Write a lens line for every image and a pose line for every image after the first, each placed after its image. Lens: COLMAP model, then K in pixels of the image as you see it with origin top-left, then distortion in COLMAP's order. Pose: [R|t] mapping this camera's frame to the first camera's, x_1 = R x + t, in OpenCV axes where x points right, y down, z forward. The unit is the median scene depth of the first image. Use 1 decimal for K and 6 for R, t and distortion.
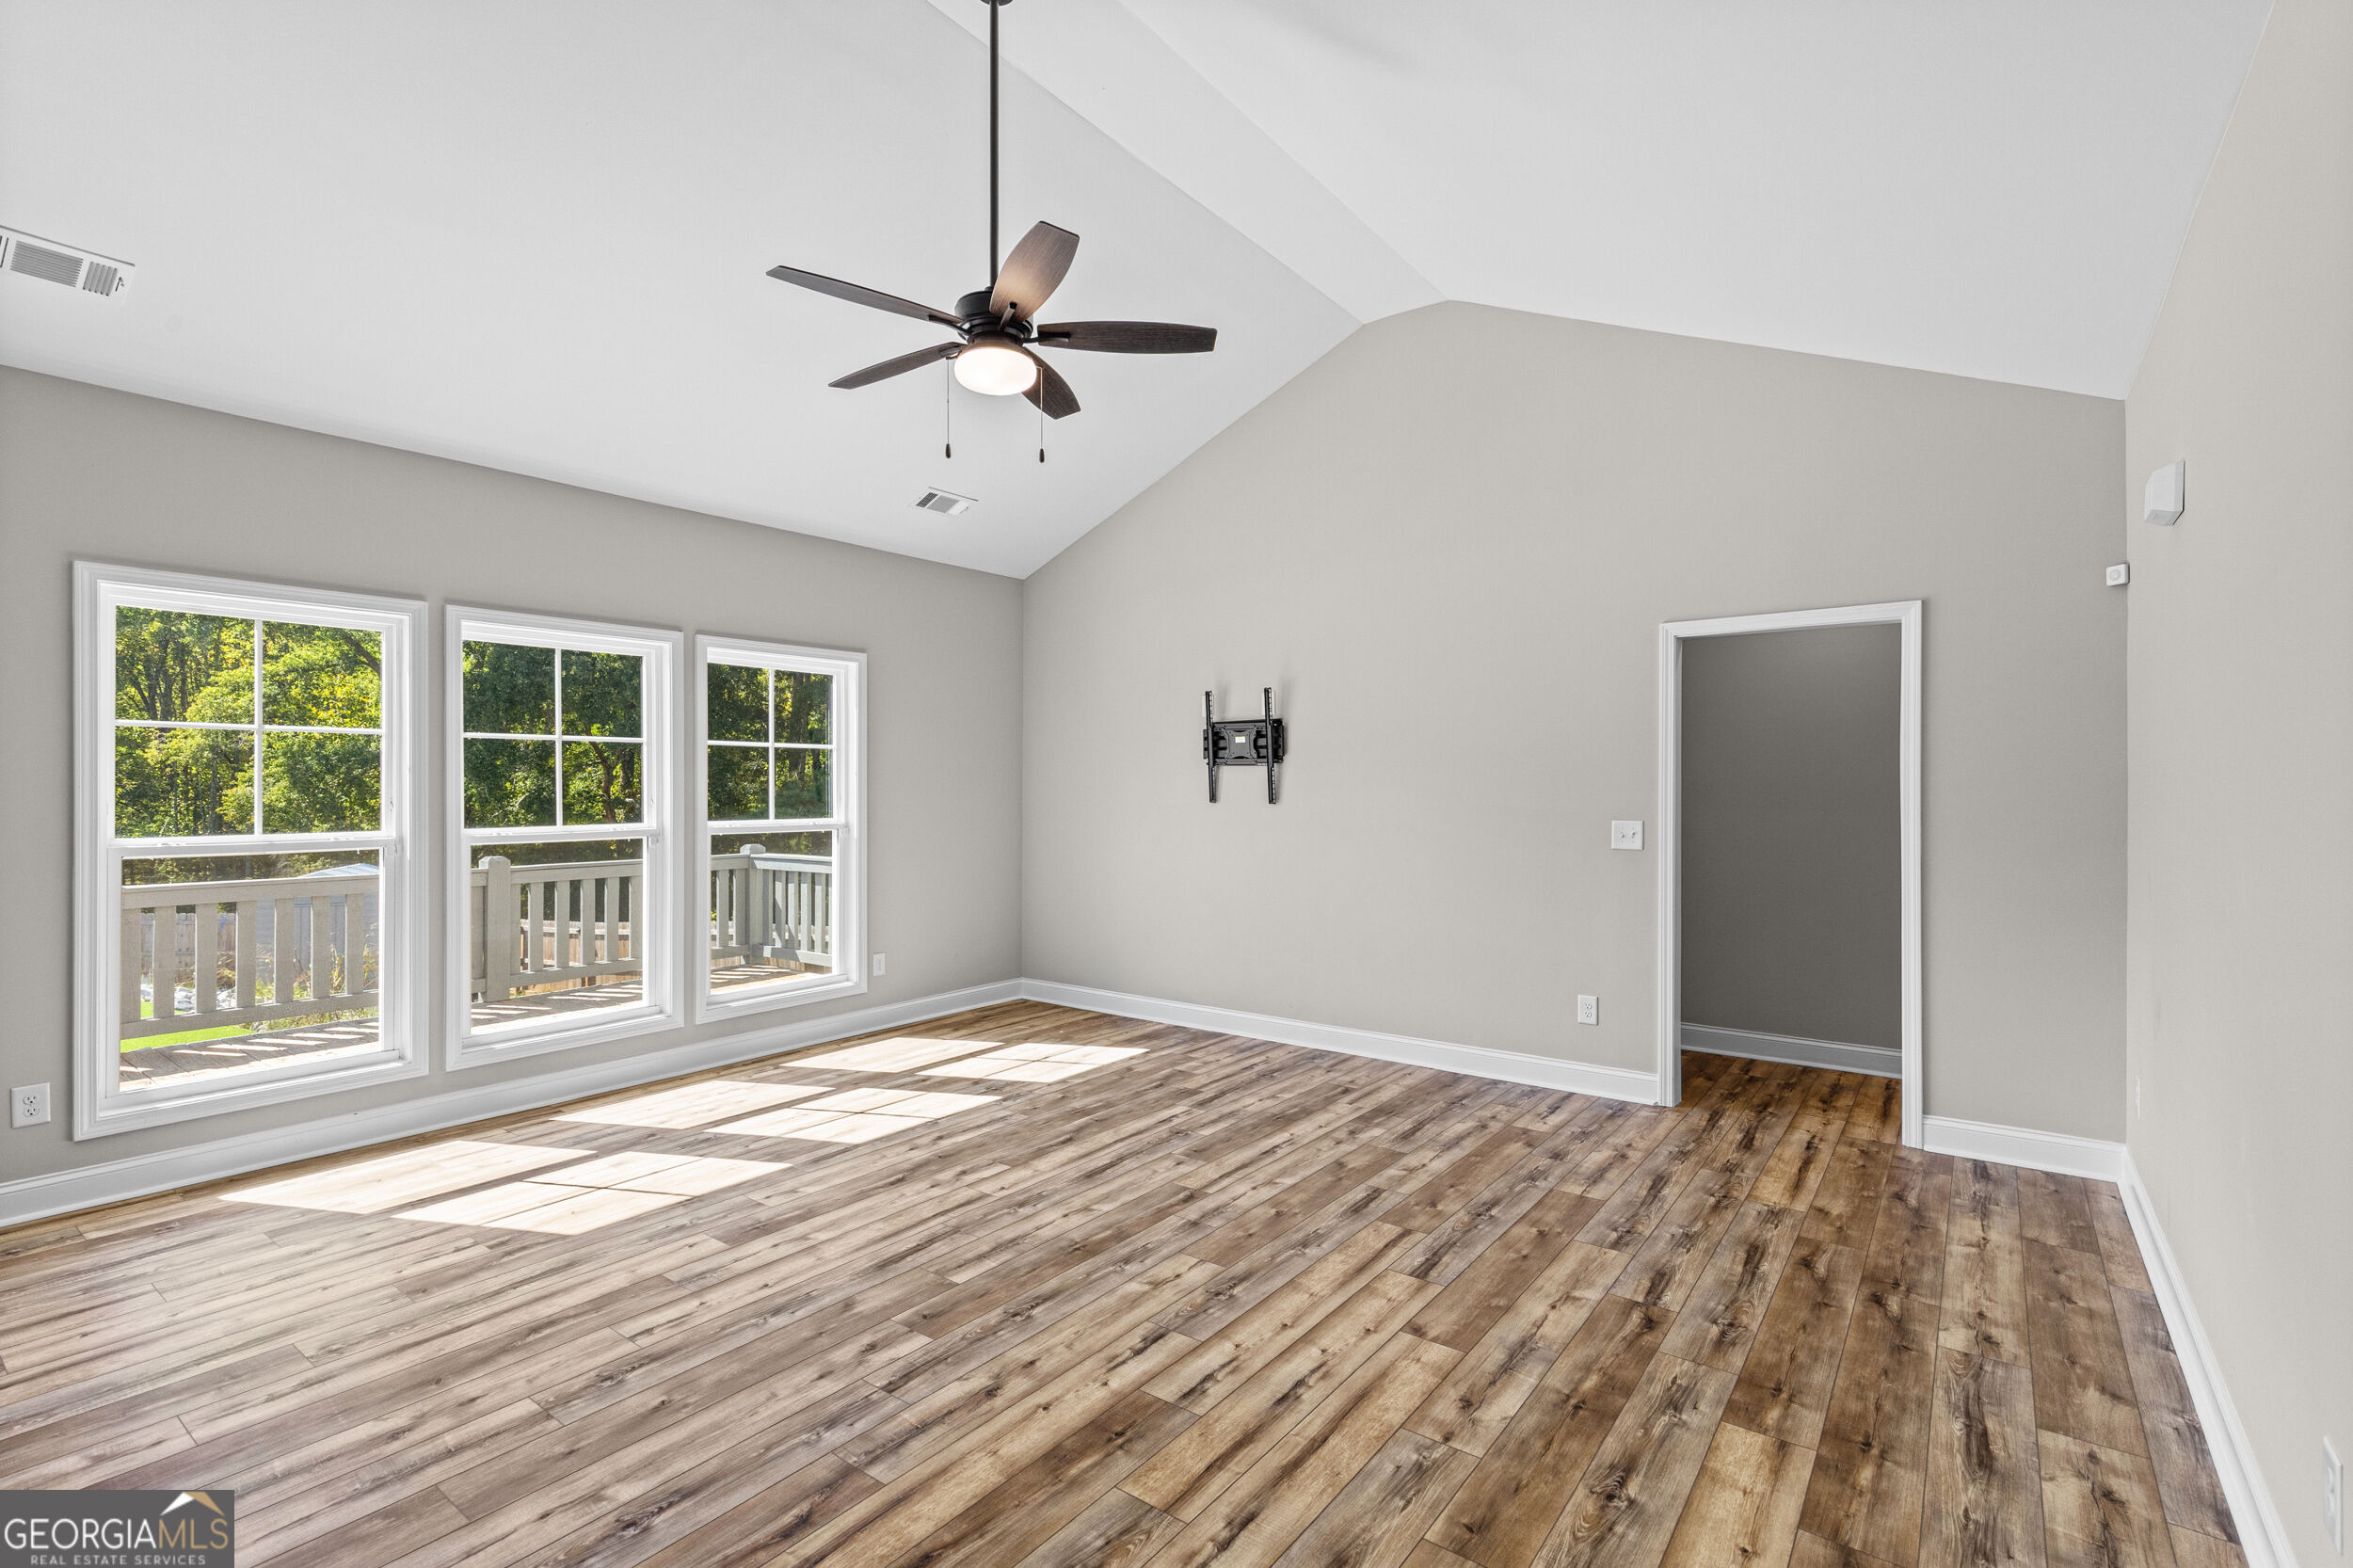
lens RADIAL K [[1083.1, 0, 1146.6], [0, 1083.1, 809.6], [0, 0, 1]] dist [0.007626, 0.000830]
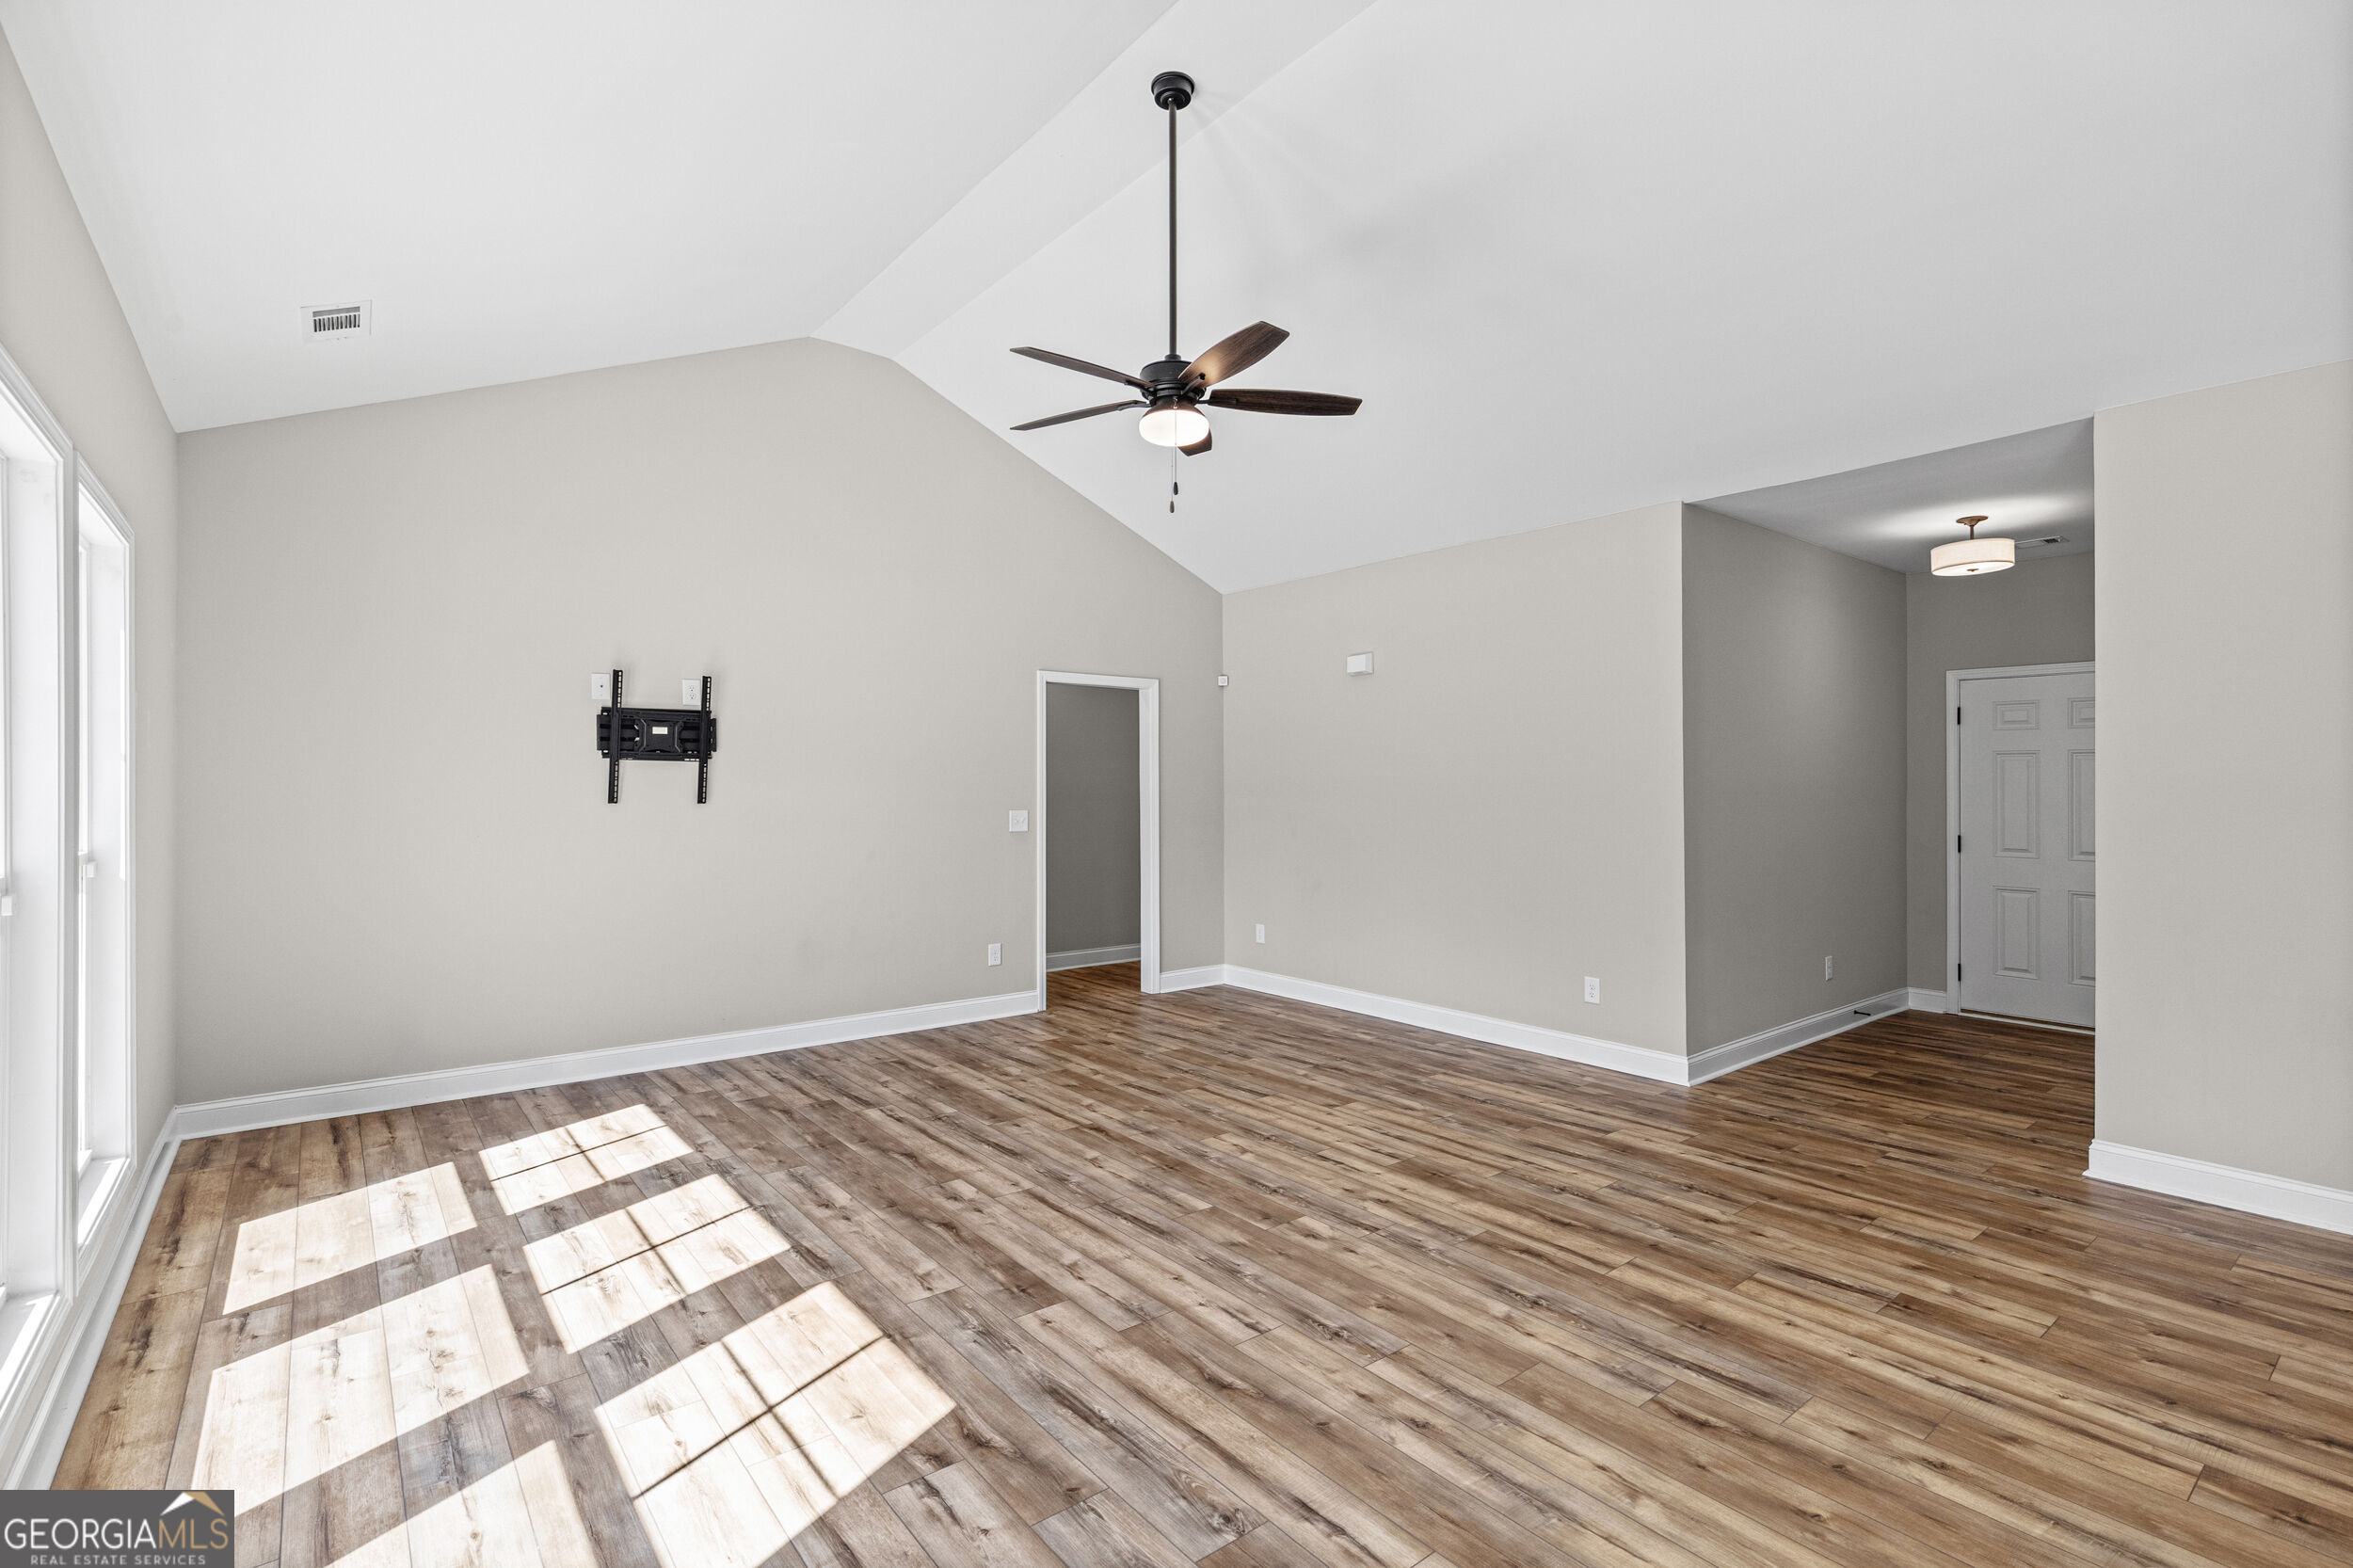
lens RADIAL K [[1083.1, 0, 1196.6], [0, 1083.1, 785.9], [0, 0, 1]] dist [0.007626, 0.000830]
pose [[0.225463, 0.001031, 0.974251, -1.038542], [0.019574, 0.999793, -0.005587, -0.010563], [-0.974055, 0.020329, 0.225397, 0.582224]]
